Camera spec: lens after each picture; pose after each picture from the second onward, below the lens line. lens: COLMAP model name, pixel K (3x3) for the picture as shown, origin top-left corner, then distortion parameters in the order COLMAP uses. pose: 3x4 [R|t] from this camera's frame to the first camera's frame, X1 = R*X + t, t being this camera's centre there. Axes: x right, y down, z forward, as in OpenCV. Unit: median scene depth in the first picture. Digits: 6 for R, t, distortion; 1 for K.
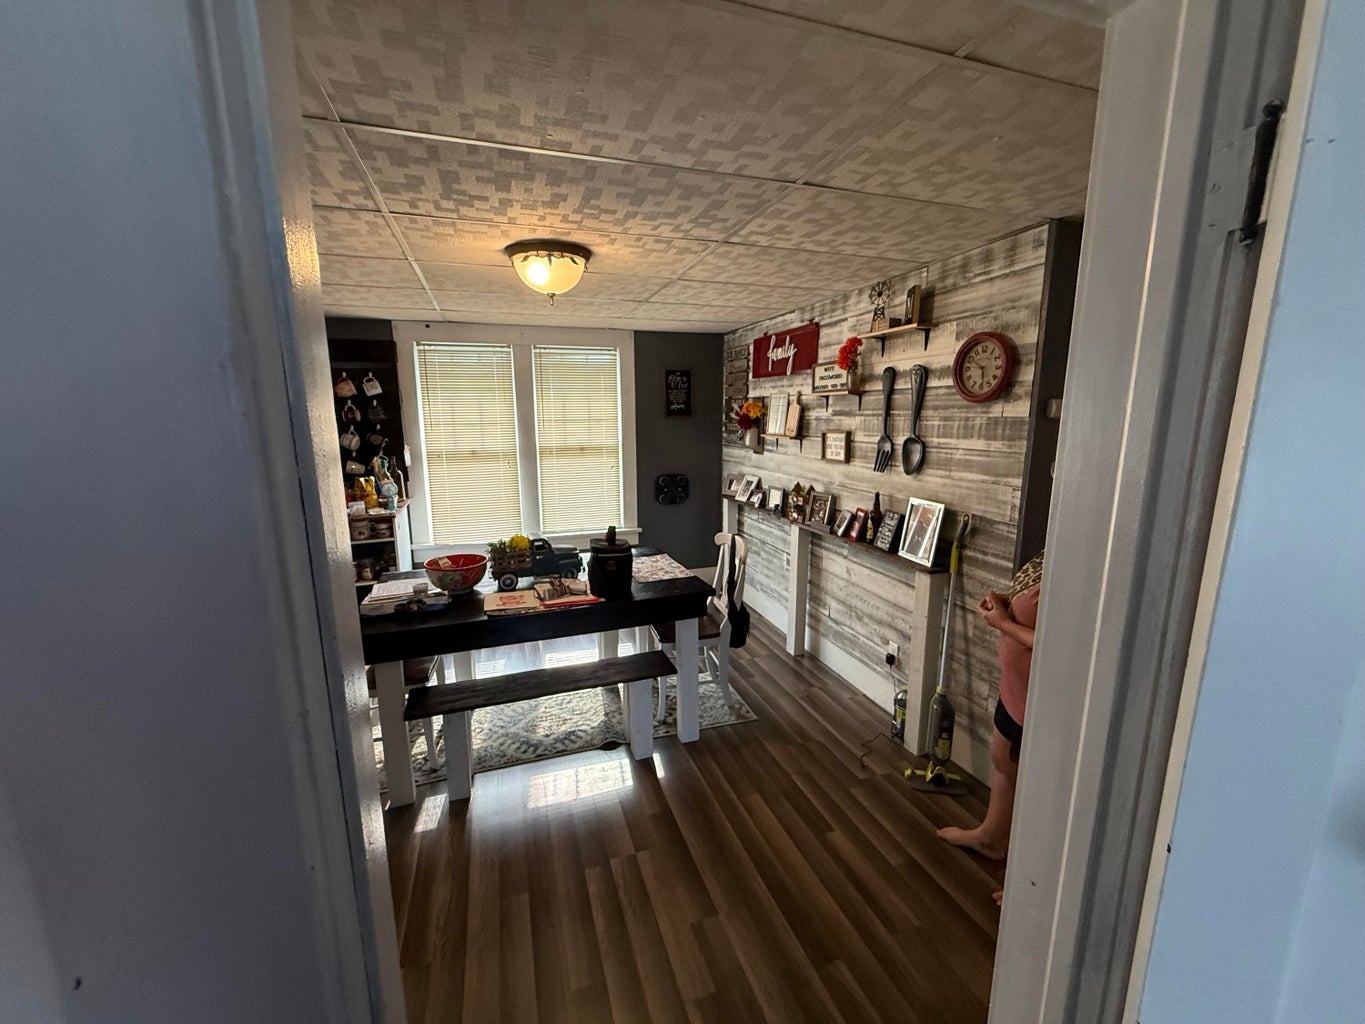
lens RADIAL K [[544.2, 0, 676.1], [0, 544.2, 511.0], [0, 0, 1]] dist [-0.000289, 0.000180]
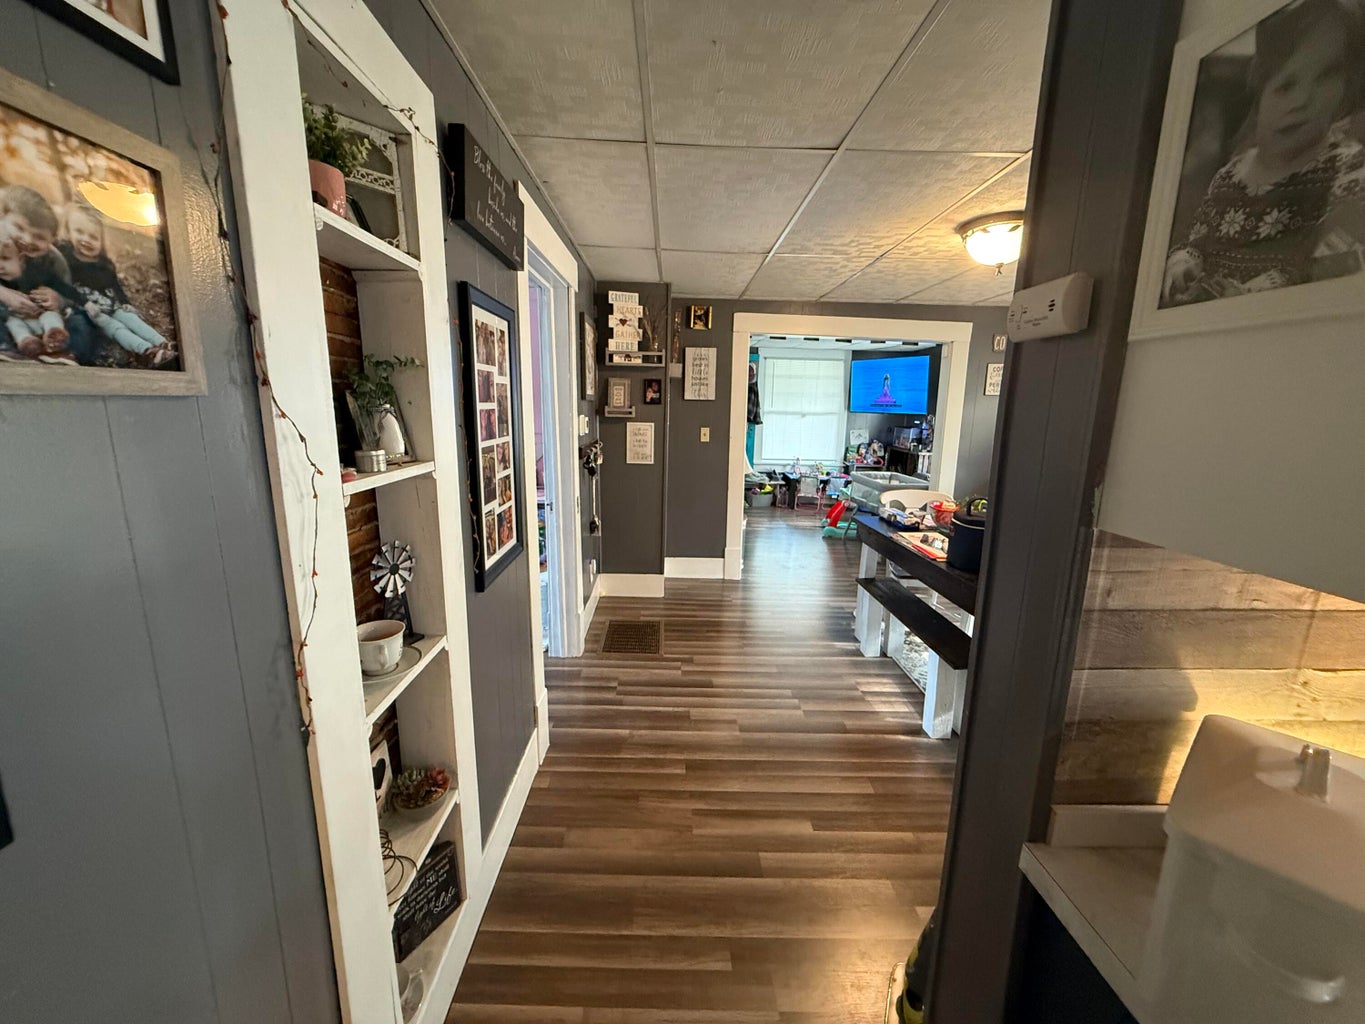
lens RADIAL K [[544.2, 0, 680.3], [0, 544.2, 509.8], [0, 0, 1]] dist [-0.000289, 0.000180]
pose [[-0.295420, 0.186371, -0.937013, 0.621350], [-0.185477, 0.950938, 0.247618, -0.059792], [0.937190, 0.246945, -0.246359, 0.492062]]
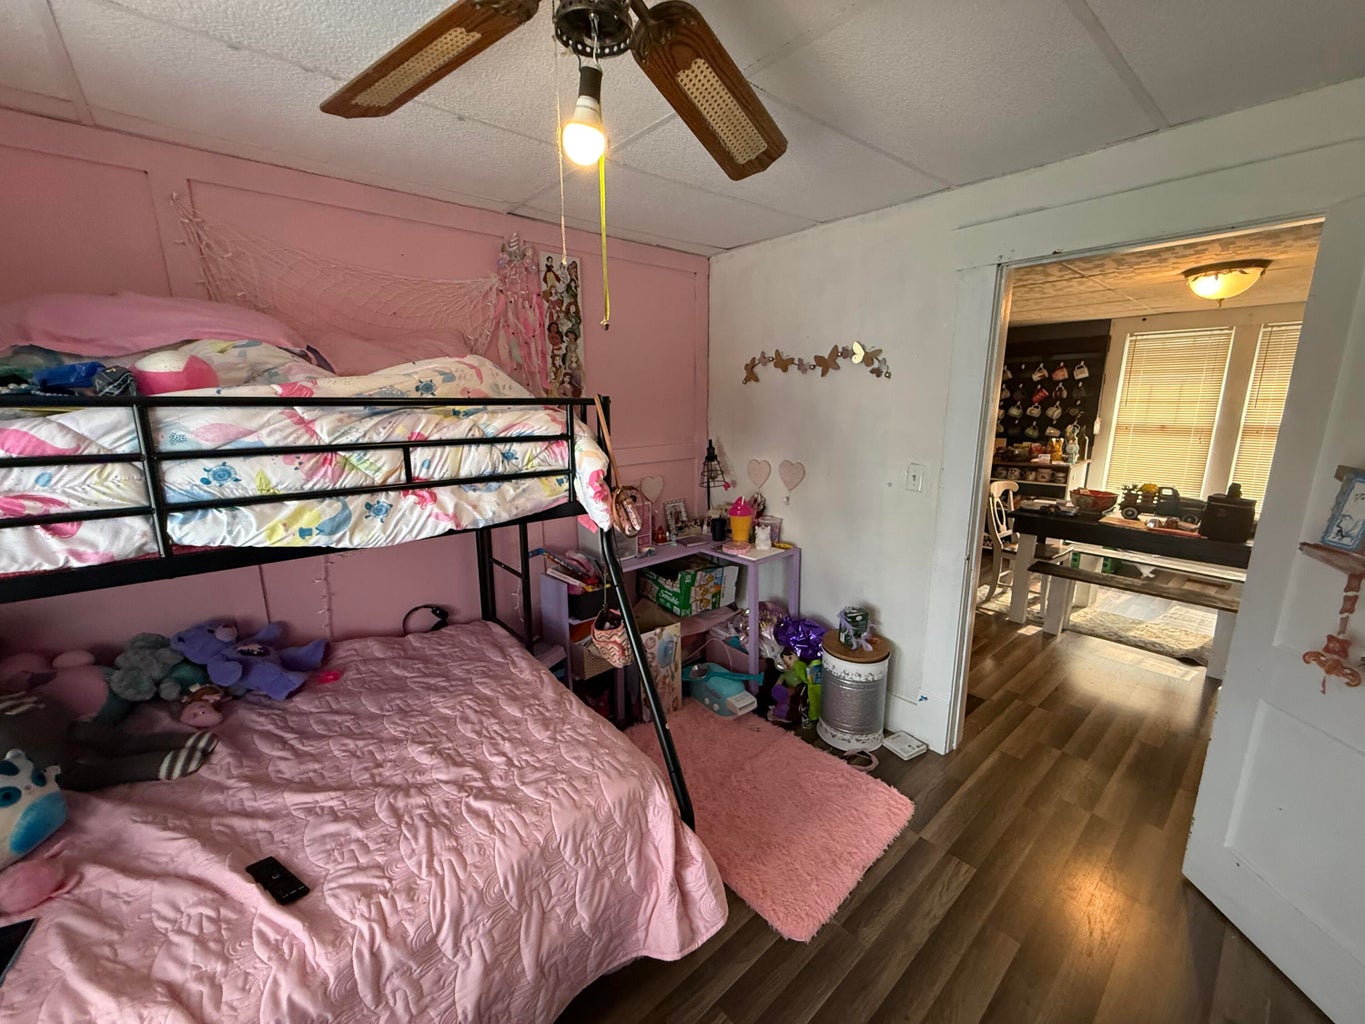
lens RADIAL K [[544.2, 0, 679.8], [0, 544.2, 513.7], [0, 0, 1]] dist [-0.000289, 0.000180]
pose [[0.384252, 0.197497, -0.901857, 0.343367], [-0.166034, 0.975707, 0.142928, 0.085133], [0.908176, 0.094818, 0.407708, -0.415860]]
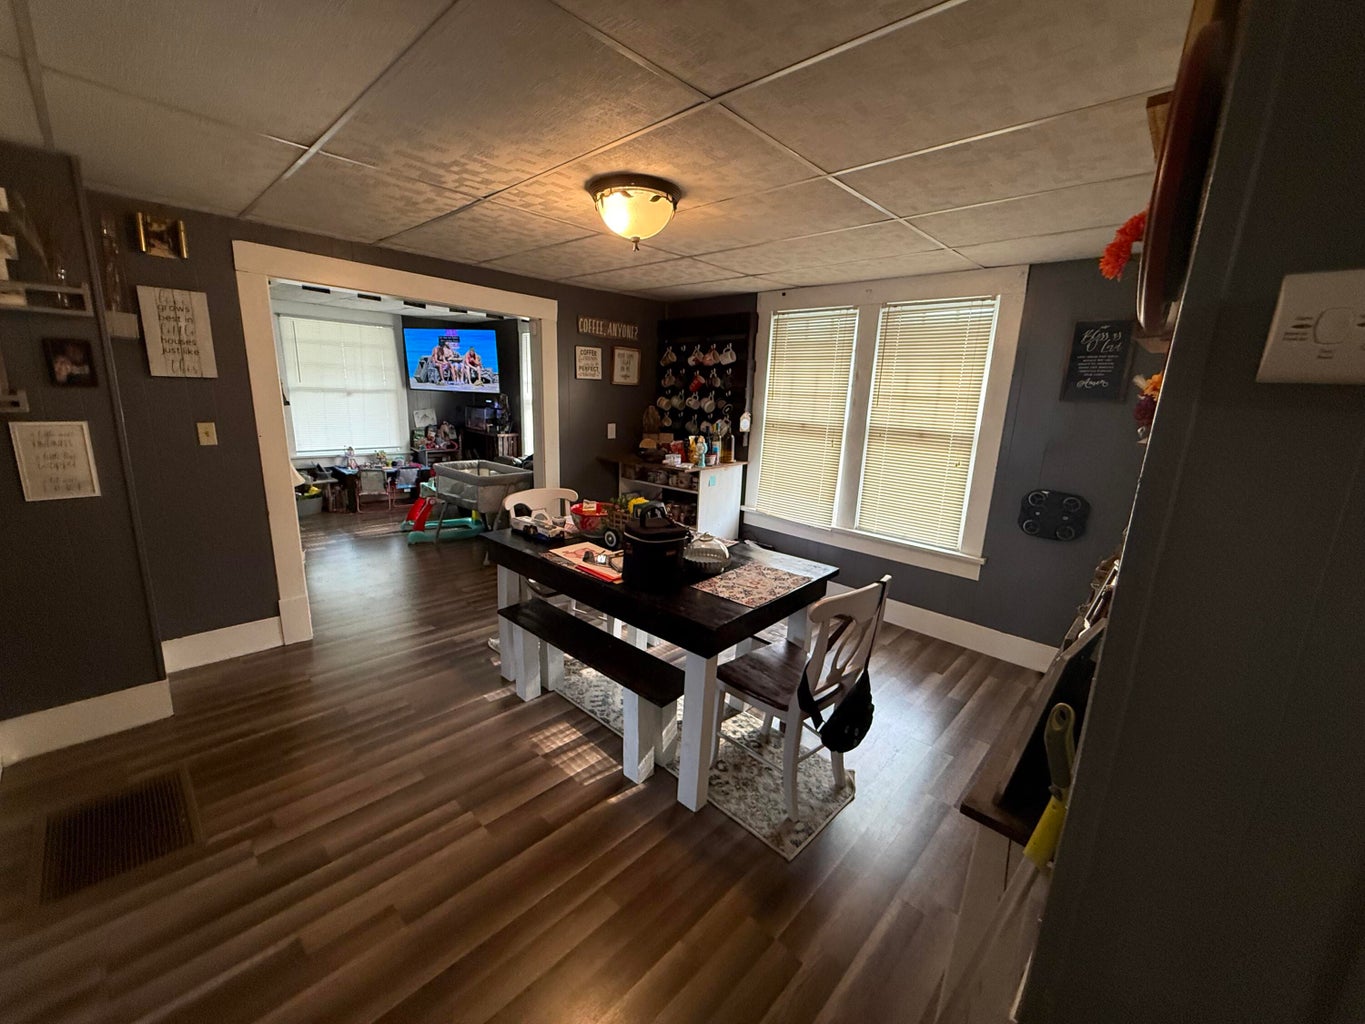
lens RADIAL K [[544.2, 0, 678.8], [0, 544.2, 510.4], [0, 0, 1]] dist [-0.000289, 0.000180]
pose [[0.468832, 0.220537, -0.855313, 0.417538], [-0.198794, 0.969831, 0.141097, -0.062288], [0.860626, 0.103880, 0.498529, 0.403367]]
